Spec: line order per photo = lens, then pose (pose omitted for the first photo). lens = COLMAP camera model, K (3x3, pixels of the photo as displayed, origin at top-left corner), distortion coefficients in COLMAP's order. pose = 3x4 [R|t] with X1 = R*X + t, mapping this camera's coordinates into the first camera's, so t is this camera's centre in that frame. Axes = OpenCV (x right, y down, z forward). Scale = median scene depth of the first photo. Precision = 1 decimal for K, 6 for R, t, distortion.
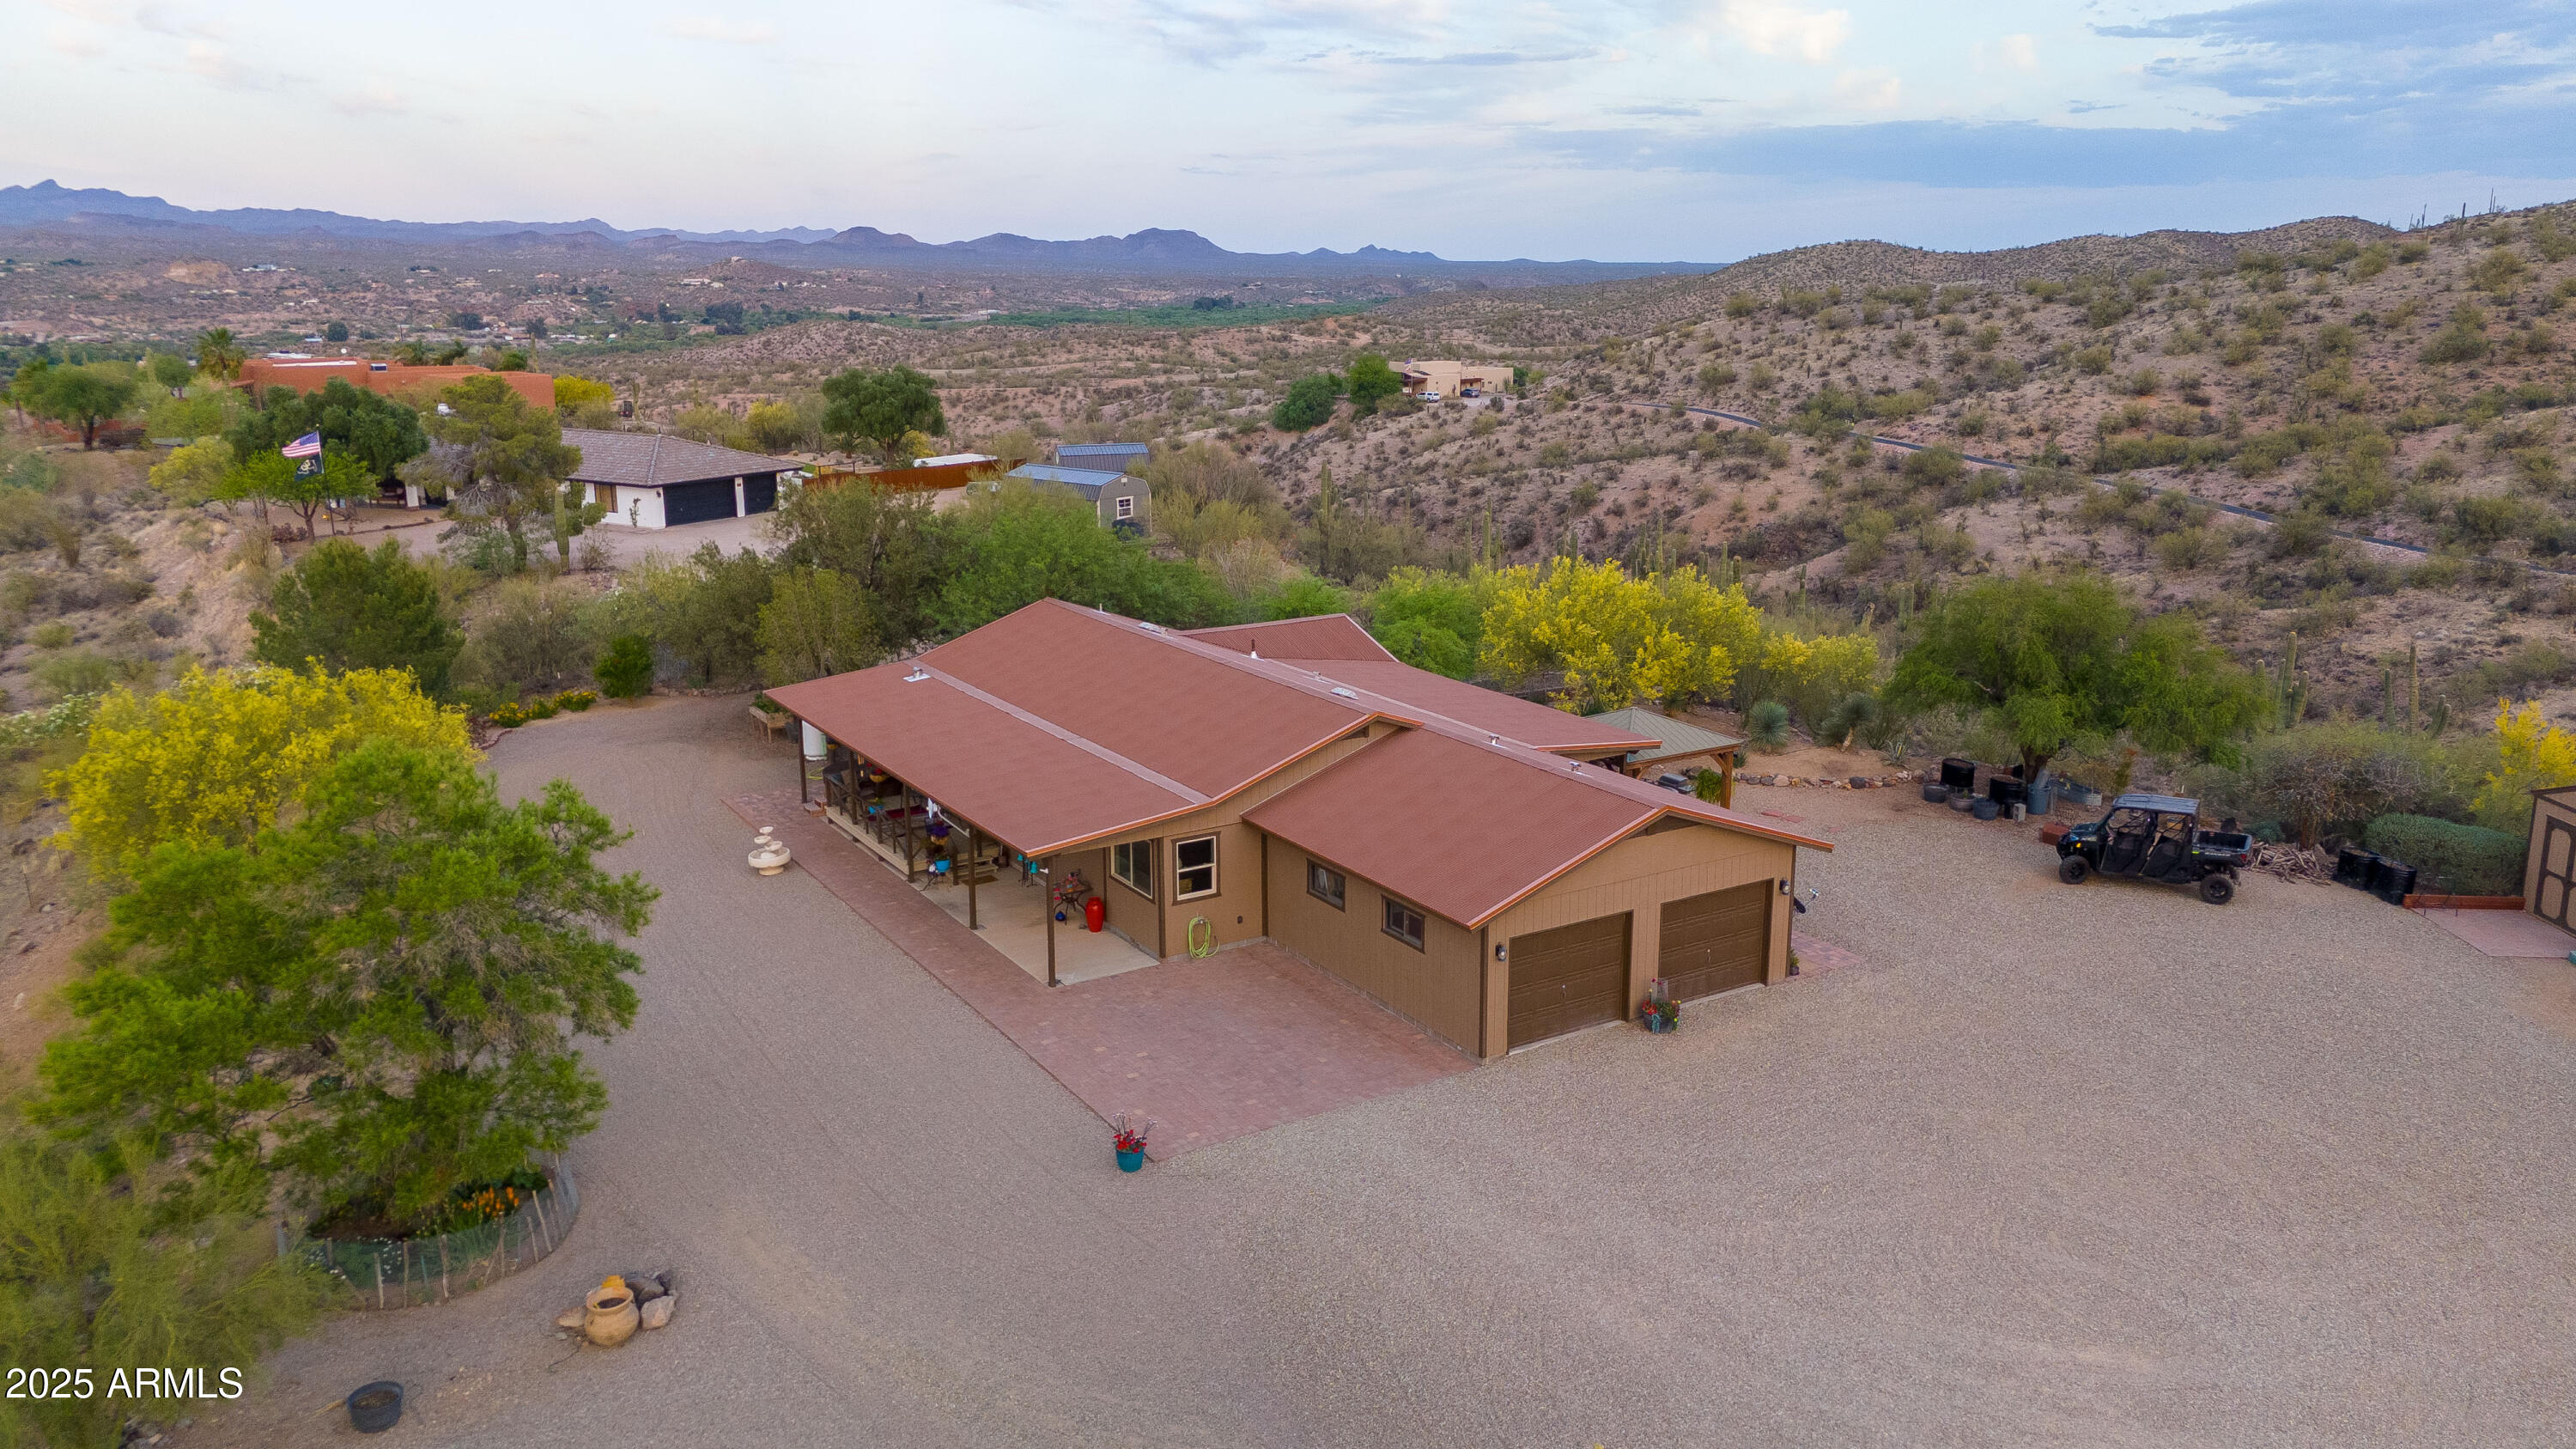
lens RADIAL K [[1887.5, 0, 1298.3], [0, 1887.5, 728.7], [0, 0, 1]] dist [0.073244, -0.068392]
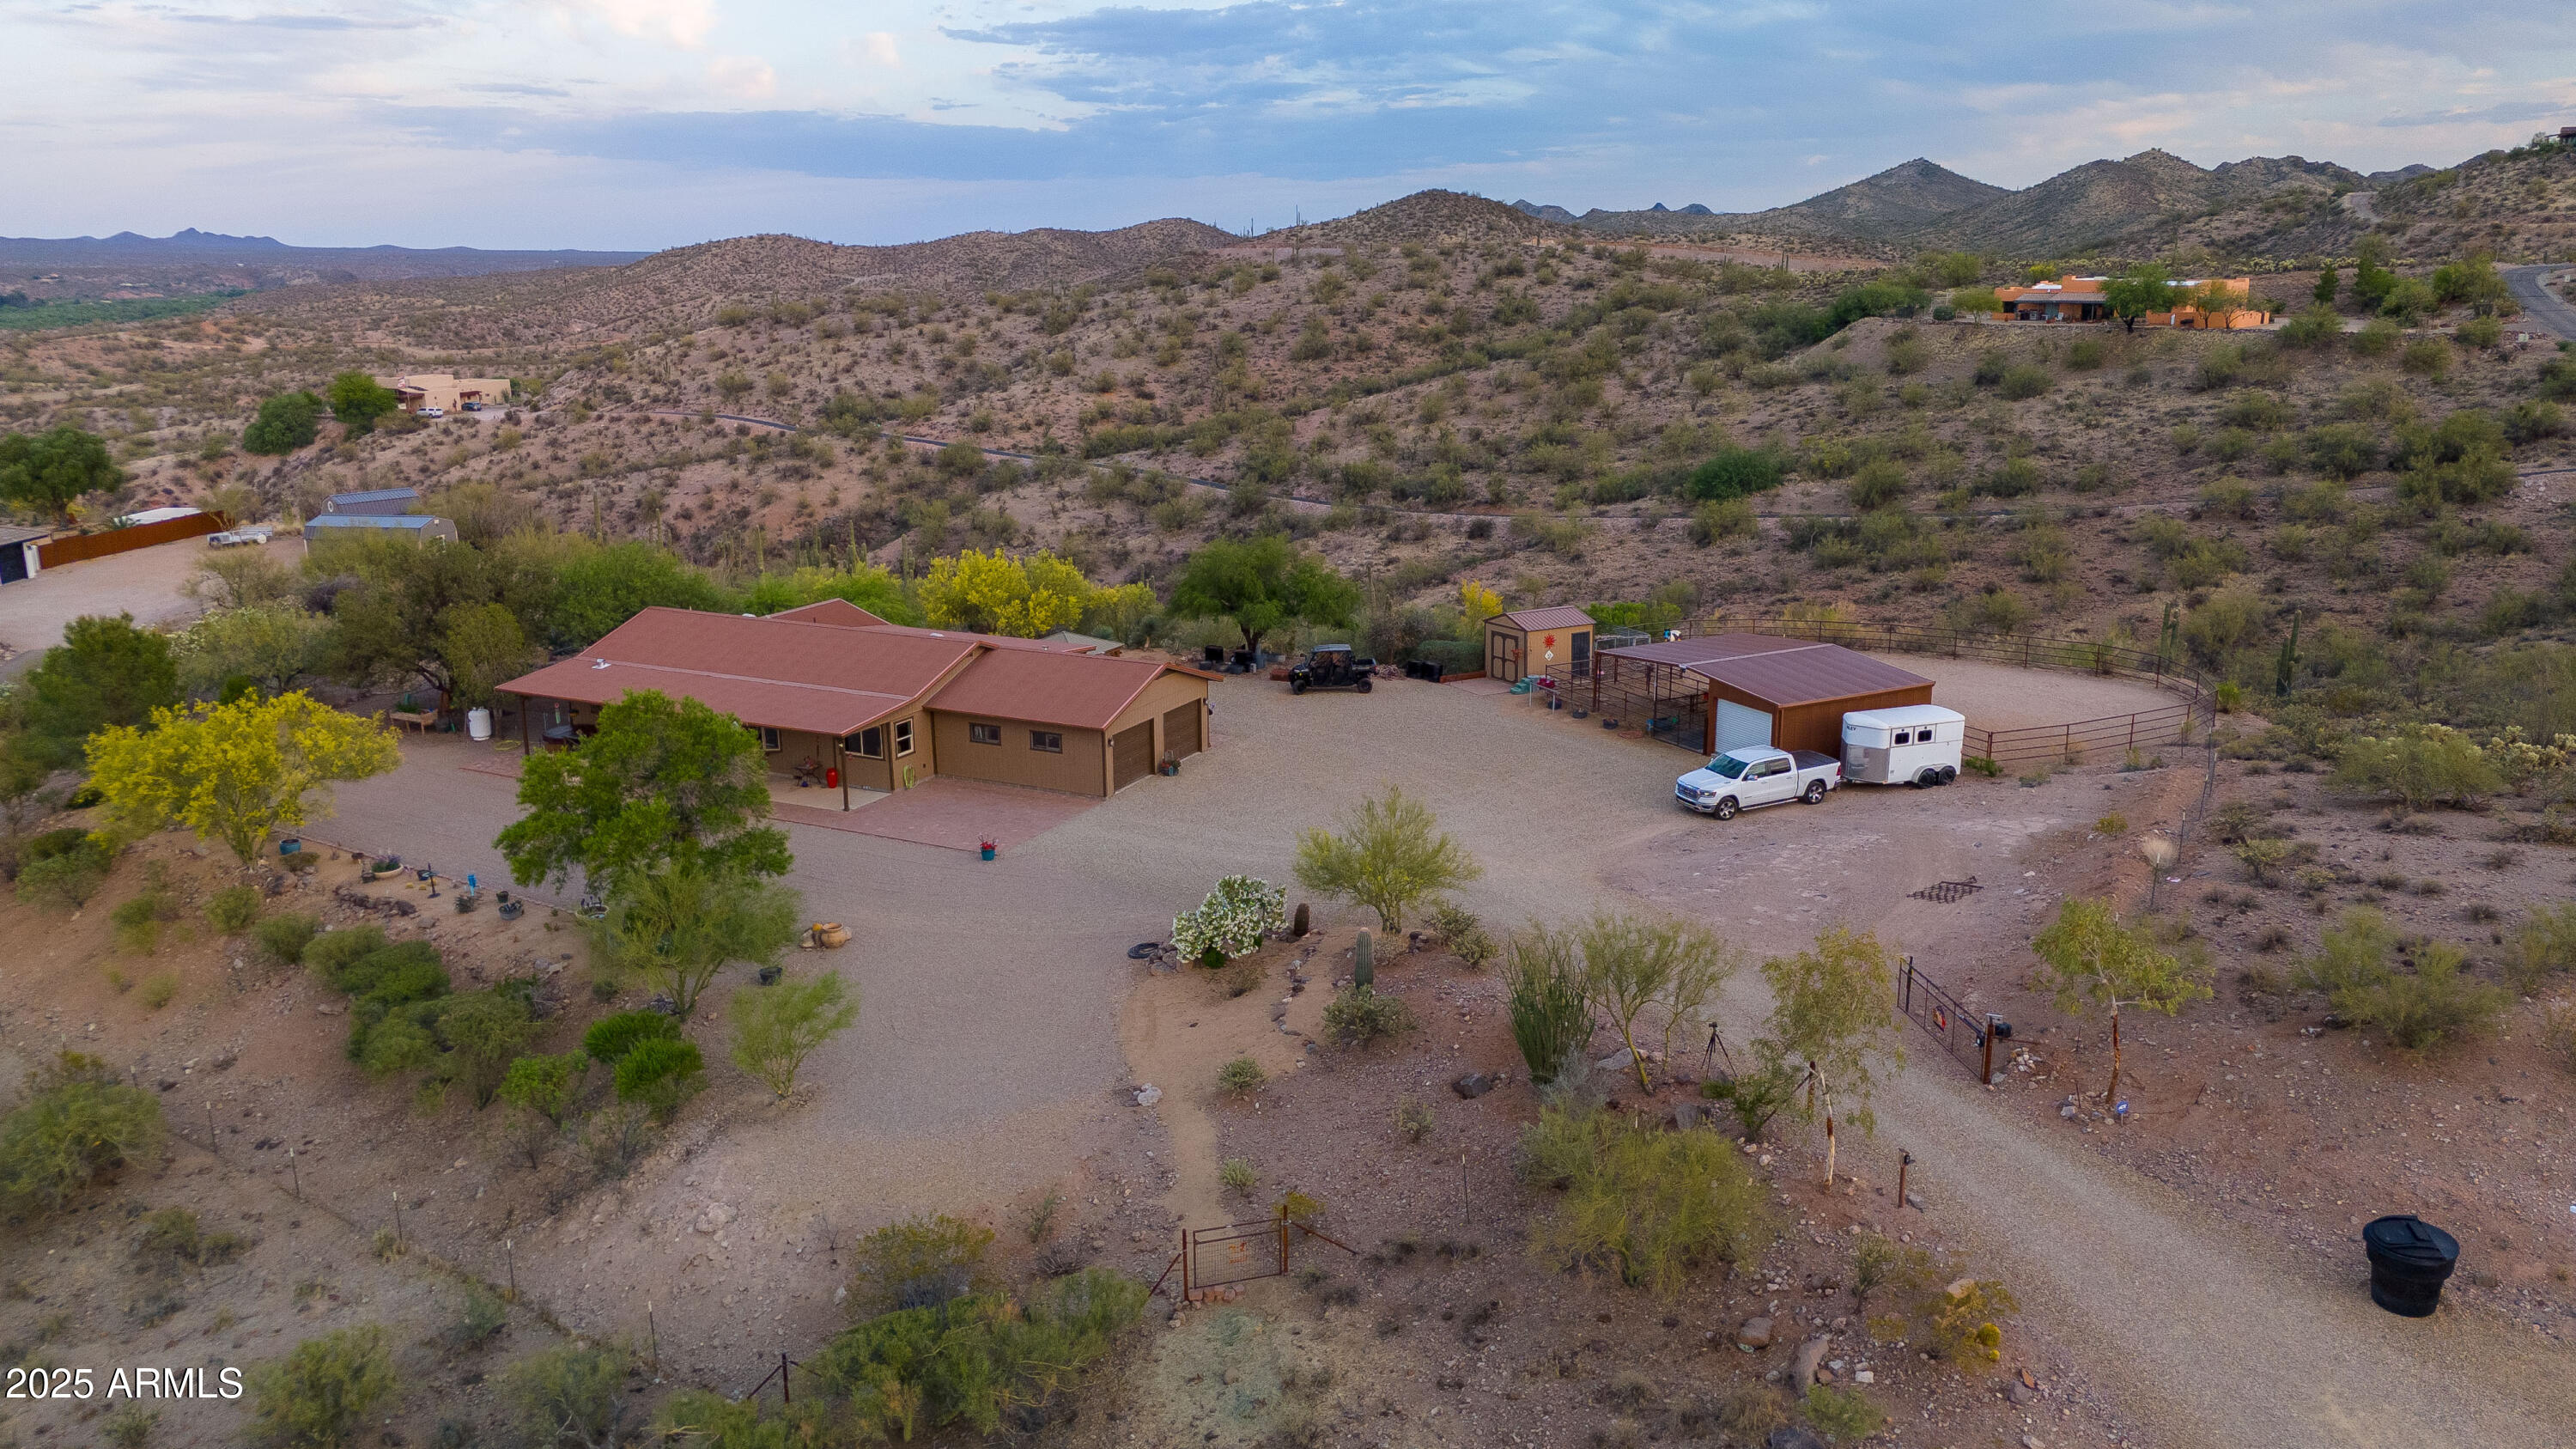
lens RADIAL K [[1887.5, 0, 1270.0], [0, 1887.5, 770.6], [0, 0, 1]] dist [0.073244, -0.068392]
pose [[0.859424, -0.144022, 0.490560, -0.107459], [0.130390, 0.989518, 0.062077, 0.006484], [-0.494358, 0.010613, 0.869194, -0.122420]]
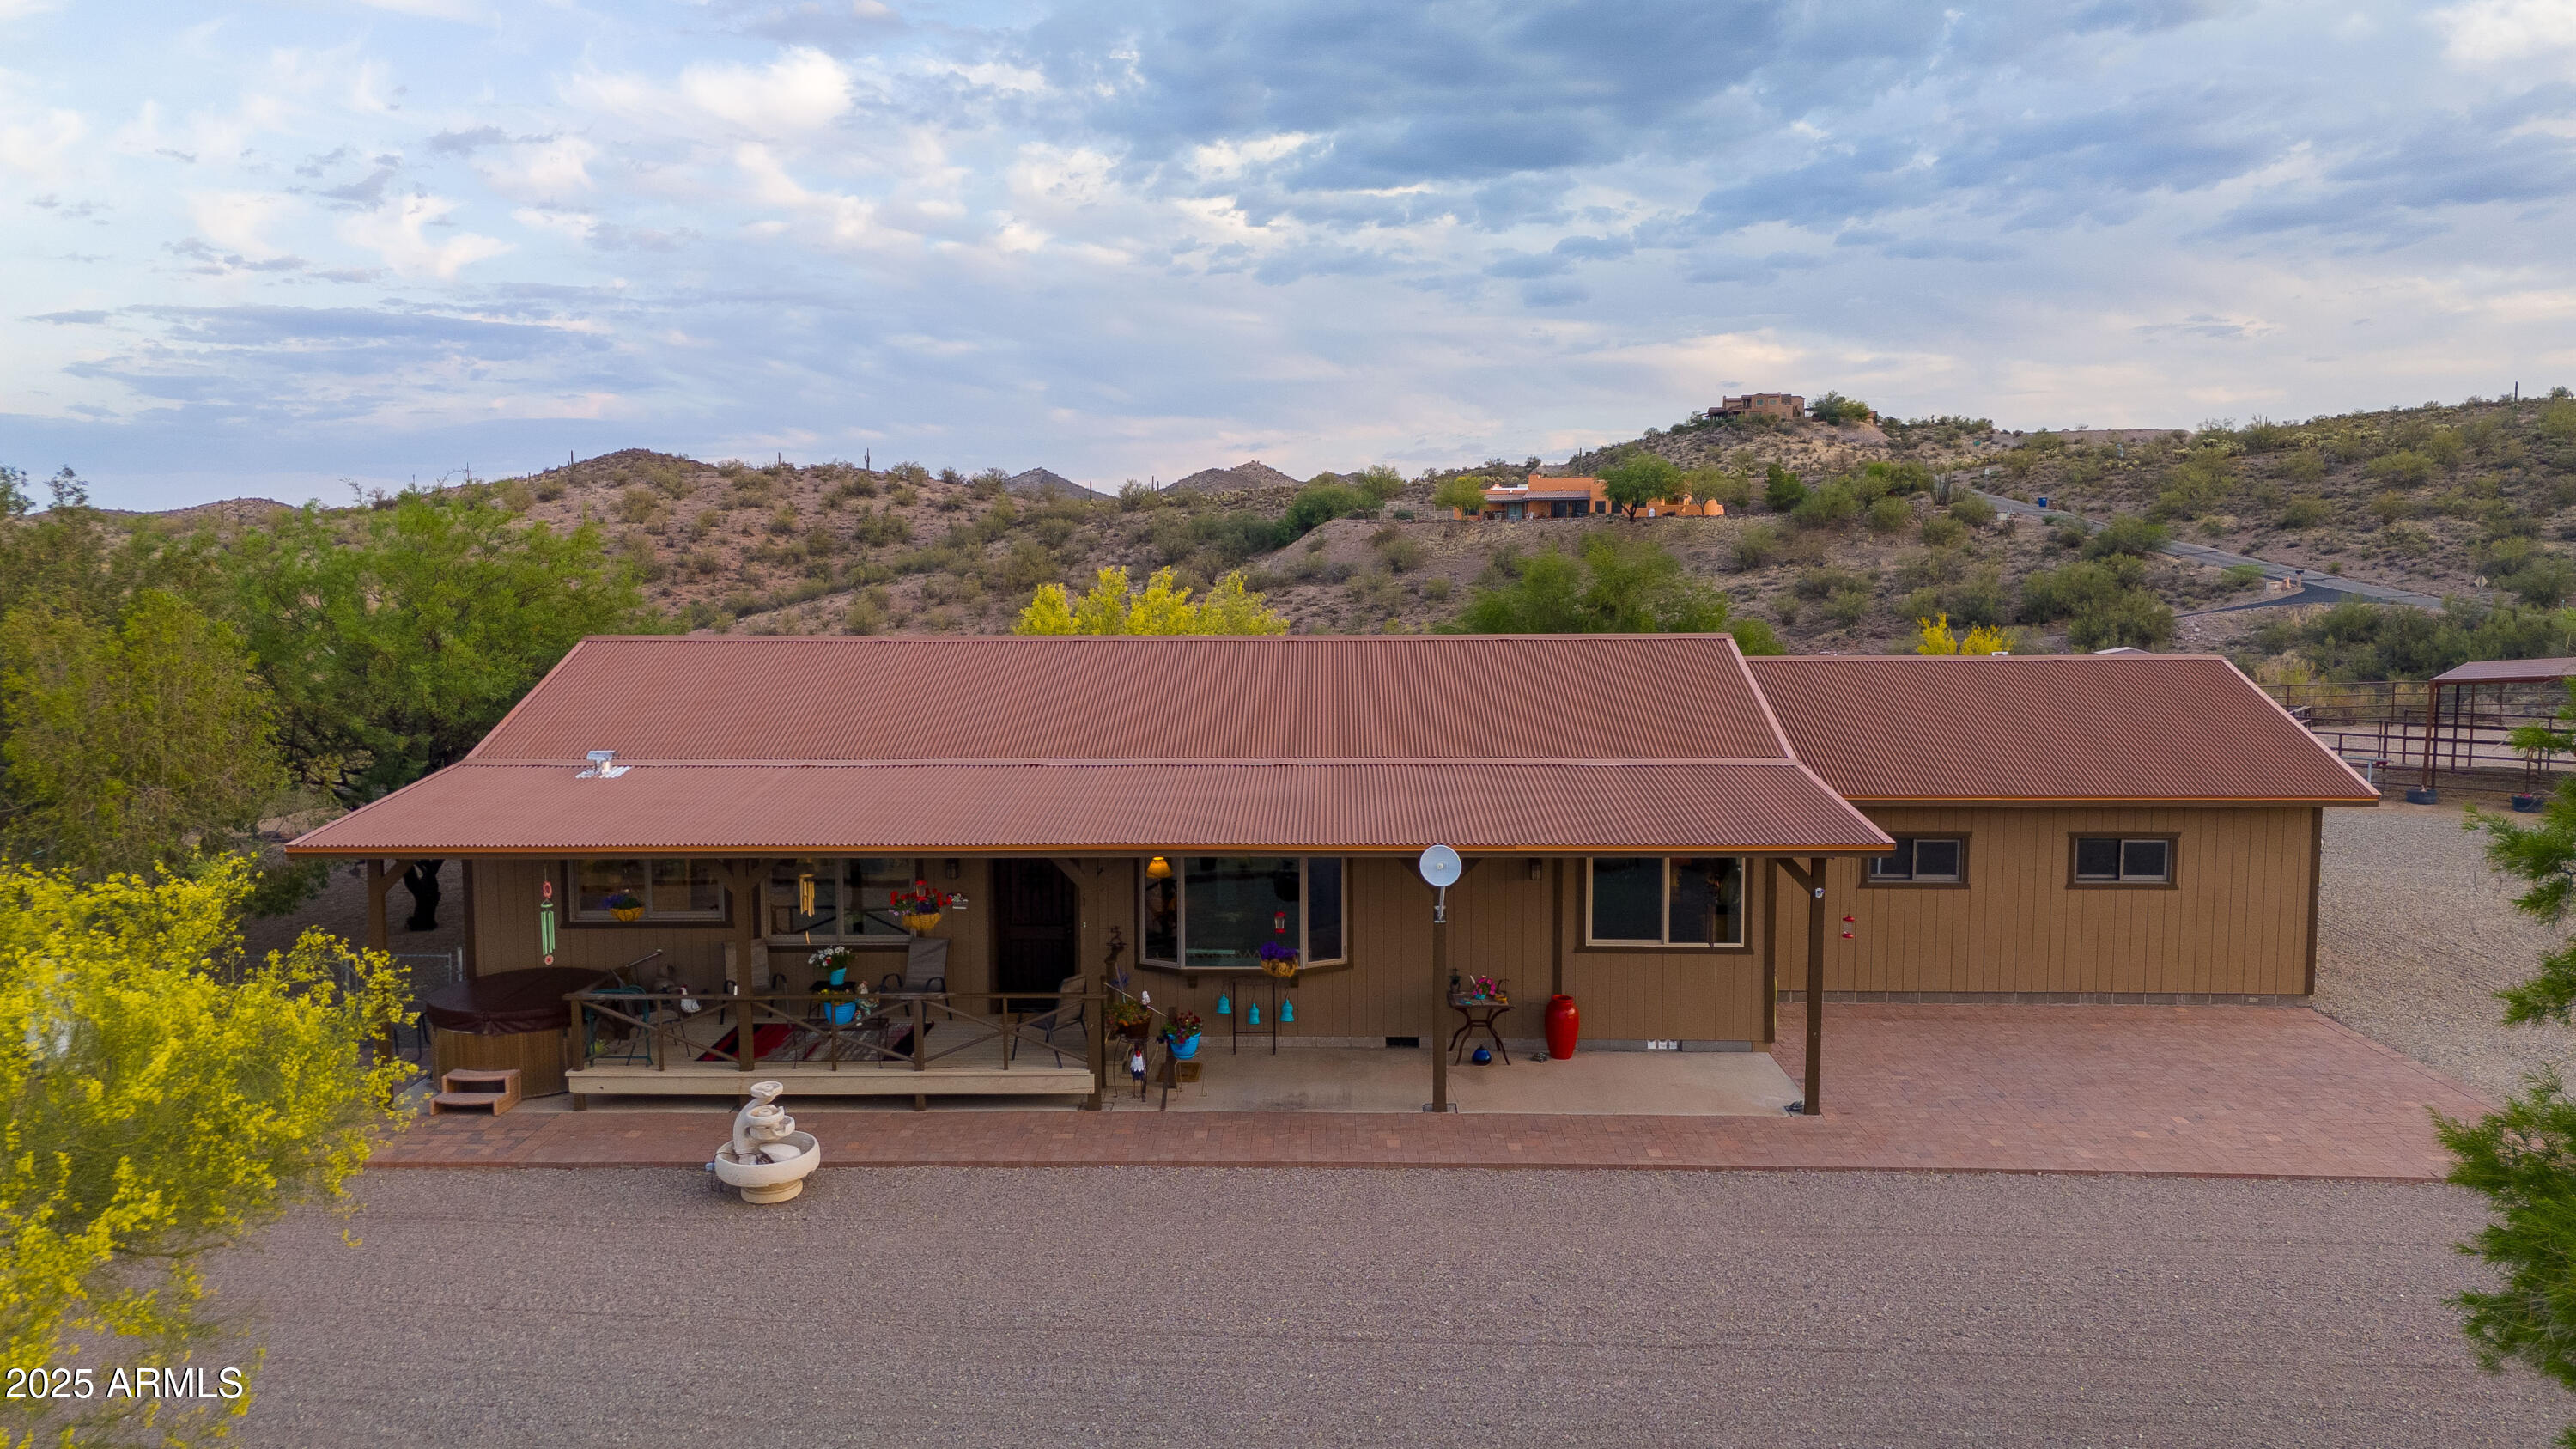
lens RADIAL K [[1887.5, 0, 1246.8], [0, 1887.5, 712.9], [0, 0, 1]] dist [0.073244, -0.068392]
pose [[0.550464, -0.072733, 0.831685, -0.106179], [0.202646, 0.978046, -0.048592, 0.002481], [-0.809892, 0.195285, 0.553118, 0.137500]]
